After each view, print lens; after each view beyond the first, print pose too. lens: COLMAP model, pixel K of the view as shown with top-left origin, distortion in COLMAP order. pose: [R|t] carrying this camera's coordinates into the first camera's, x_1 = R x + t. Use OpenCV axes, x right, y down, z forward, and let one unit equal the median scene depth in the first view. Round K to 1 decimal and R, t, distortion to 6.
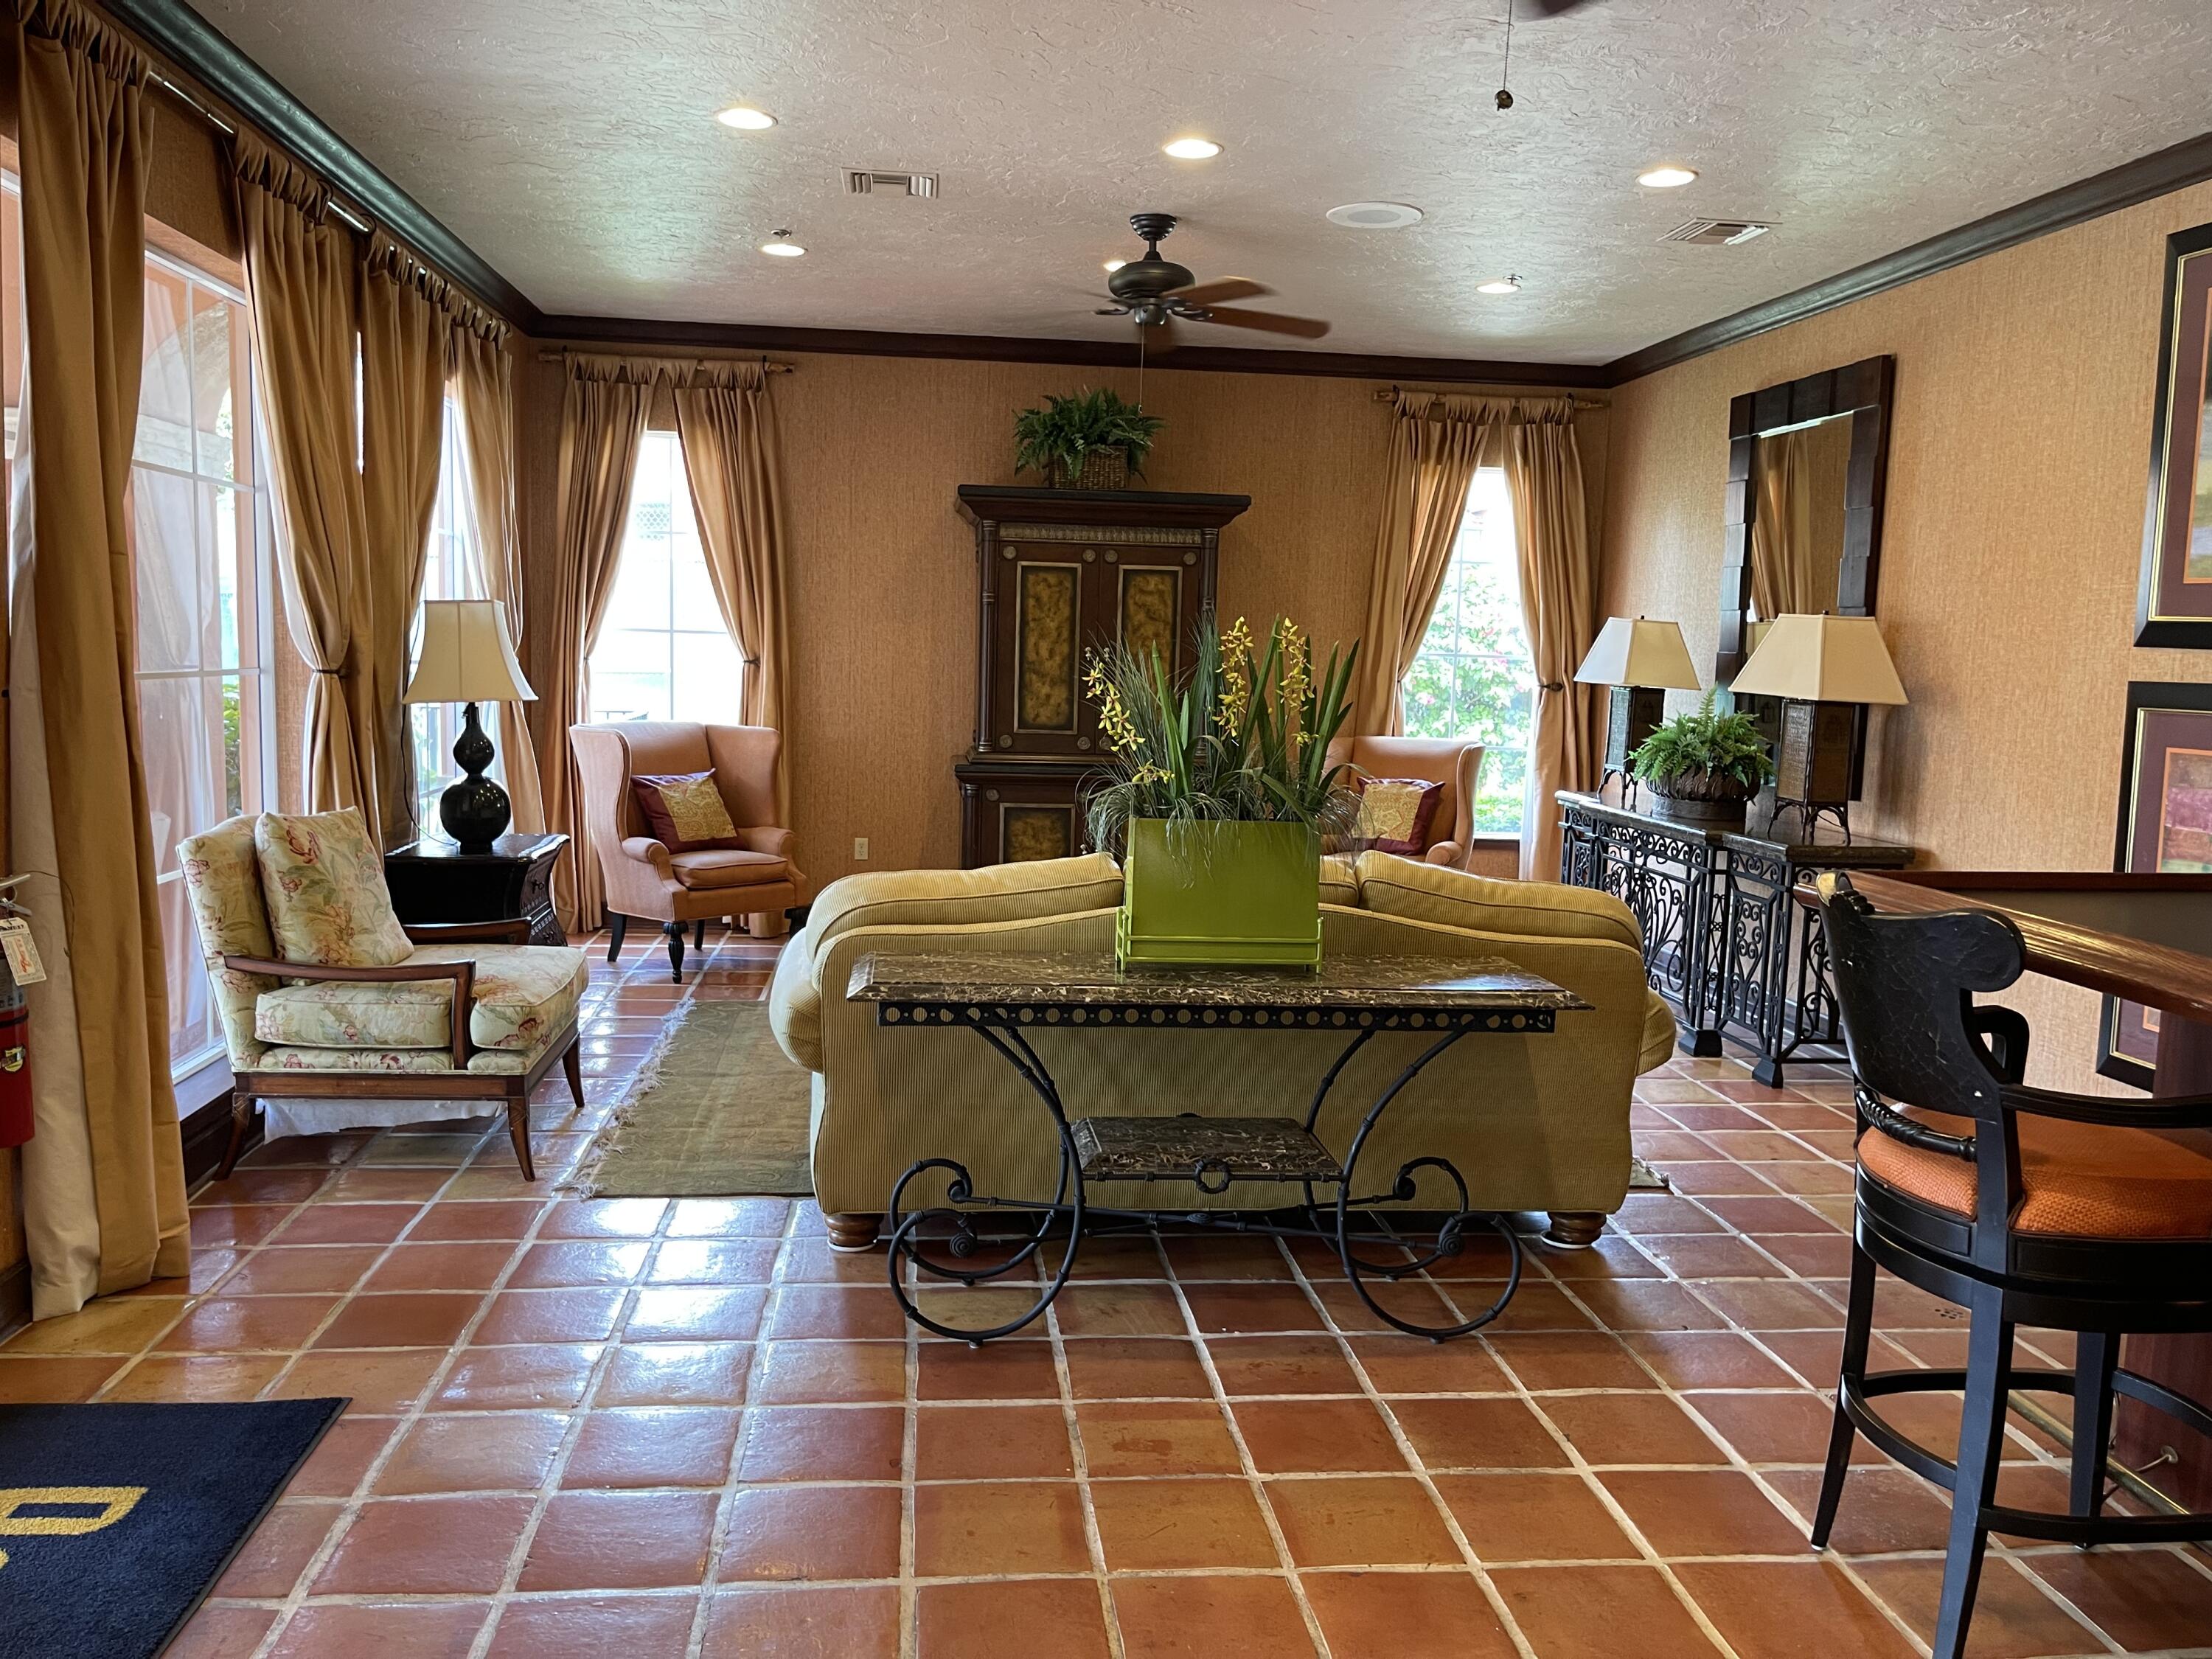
lens RADIAL K [[1662.5, 0, 1090.5], [0, 1662.5, 836.0], [0, 0, 1]] dist [0.047170, -0.070296]
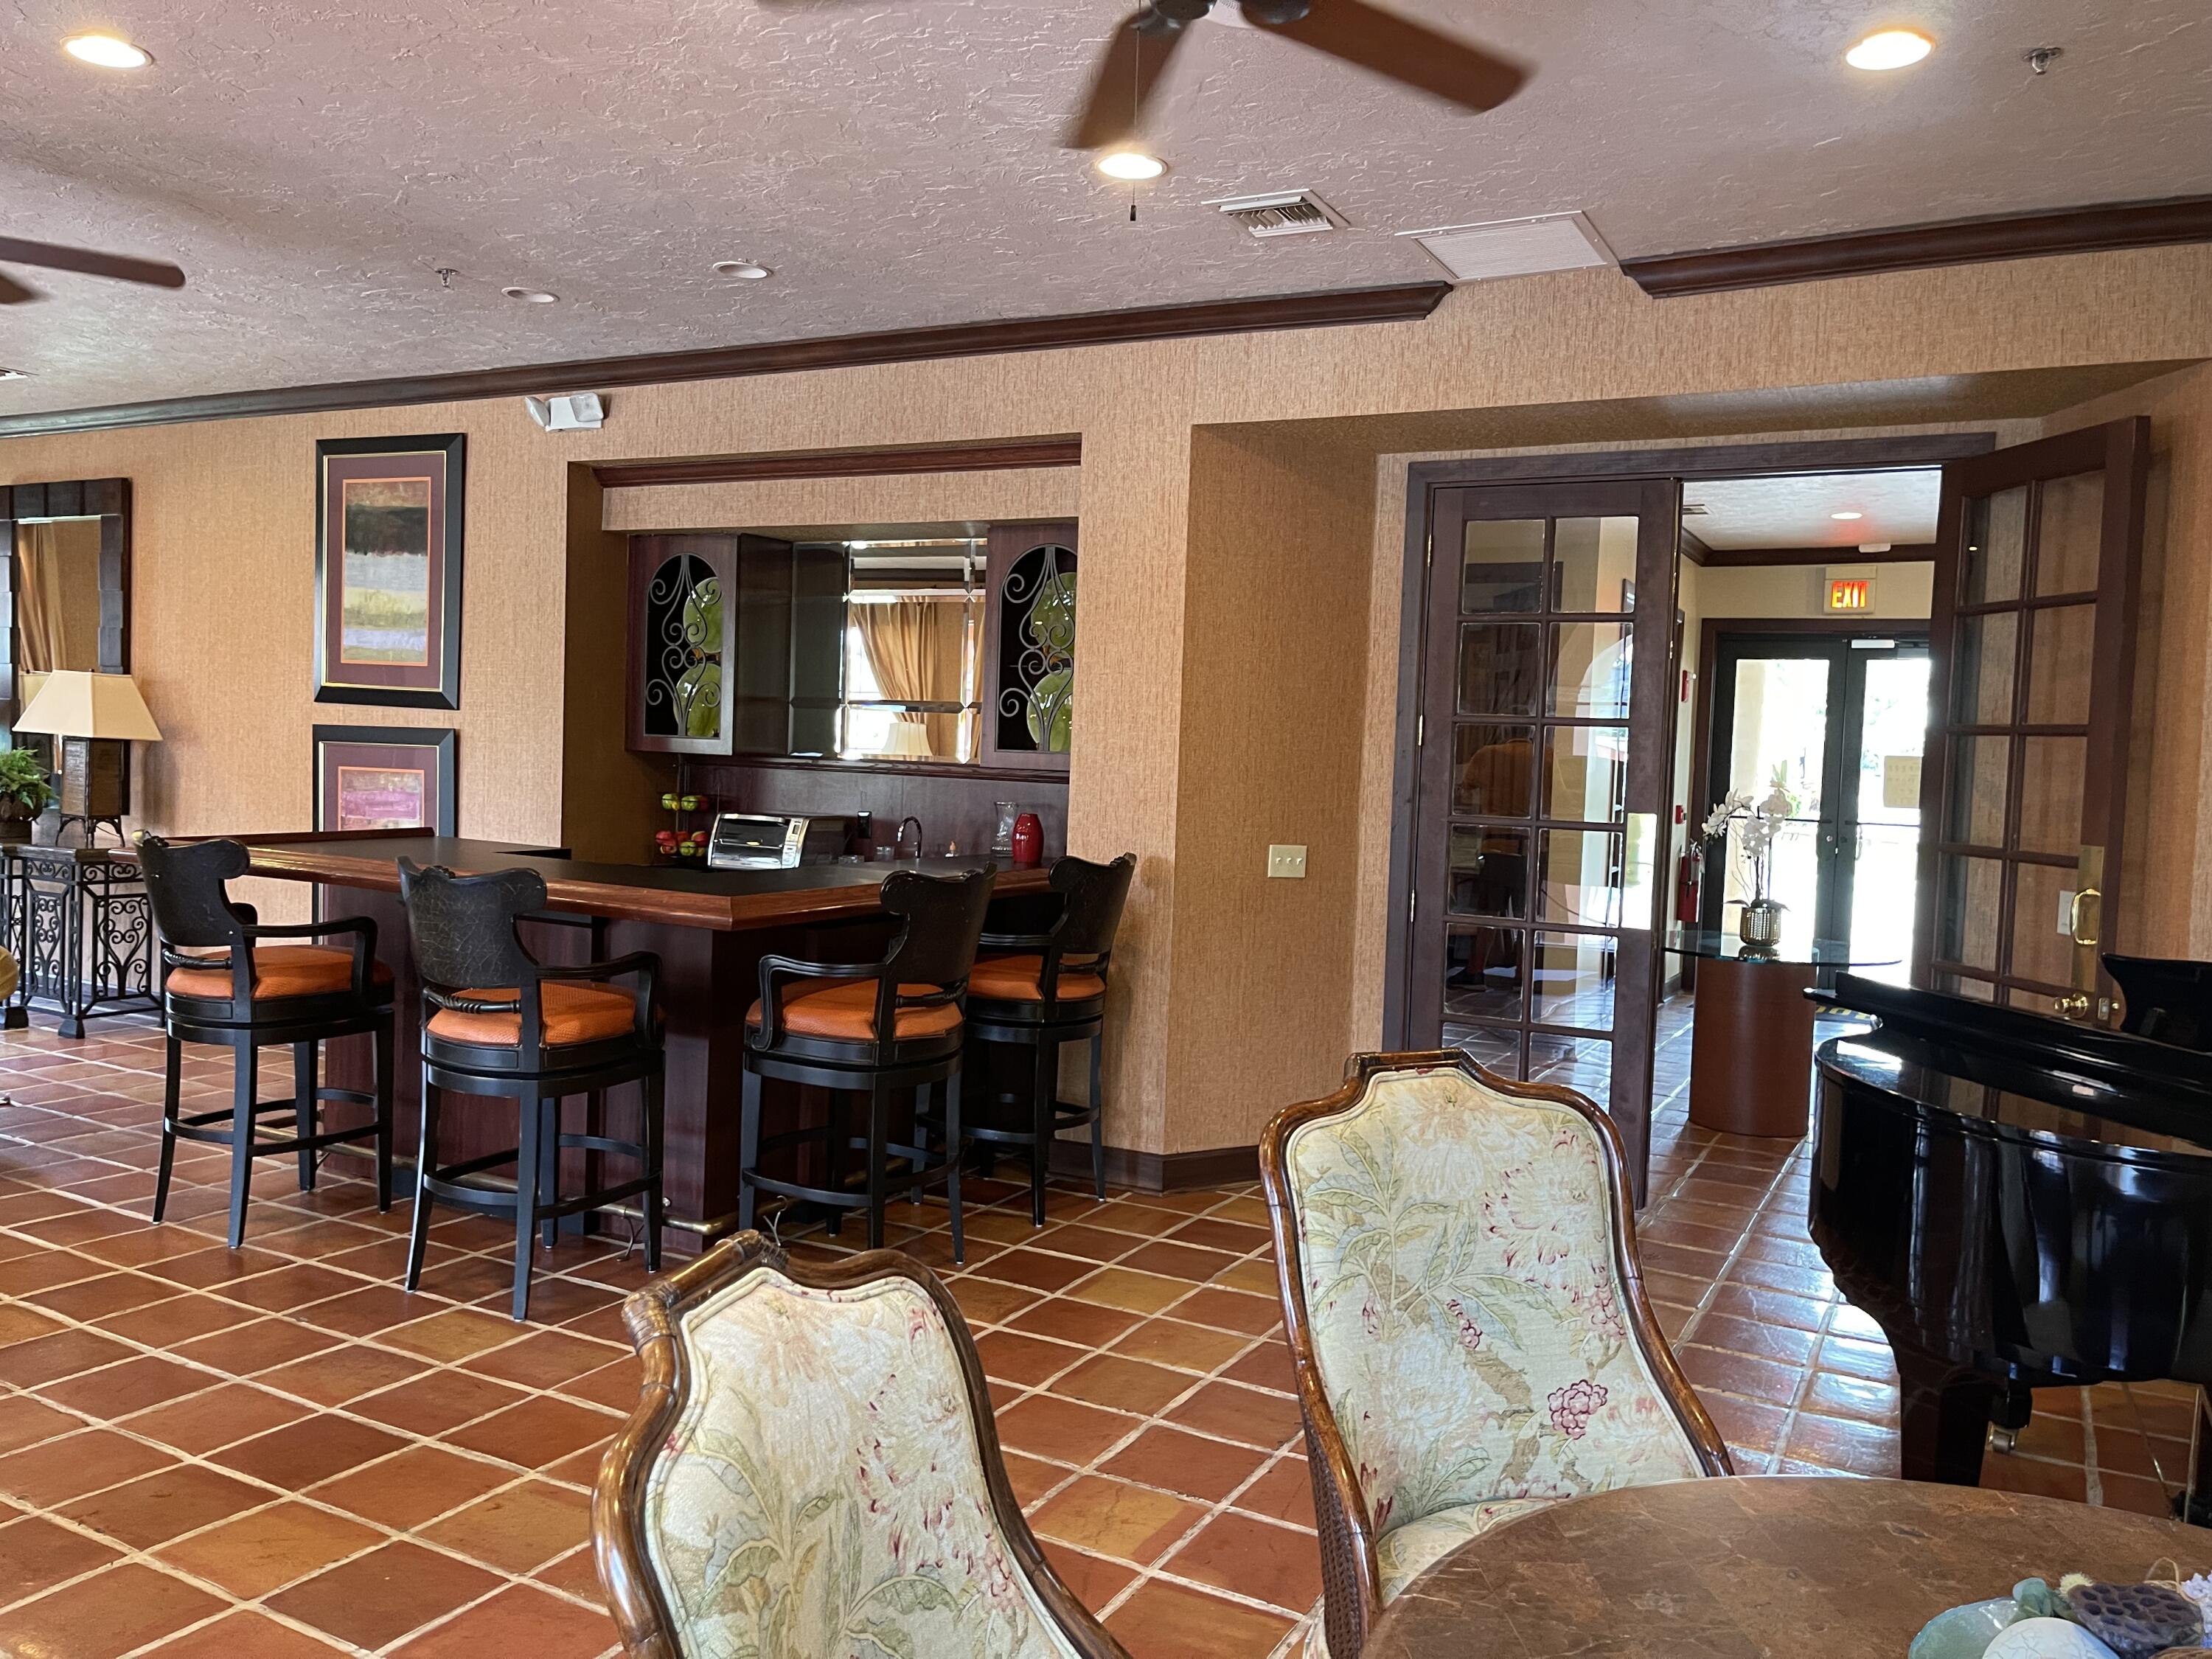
lens RADIAL K [[1662.5, 0, 1116.2], [0, 1662.5, 824.6], [0, 0, 1]] dist [0.047170, -0.070296]
pose [[0.556811, -0.043655, 0.829491, -0.201137], [0.071805, 0.997409, 0.004292, 0.037196], [-0.827530, 0.057172, 0.558503, -0.375927]]
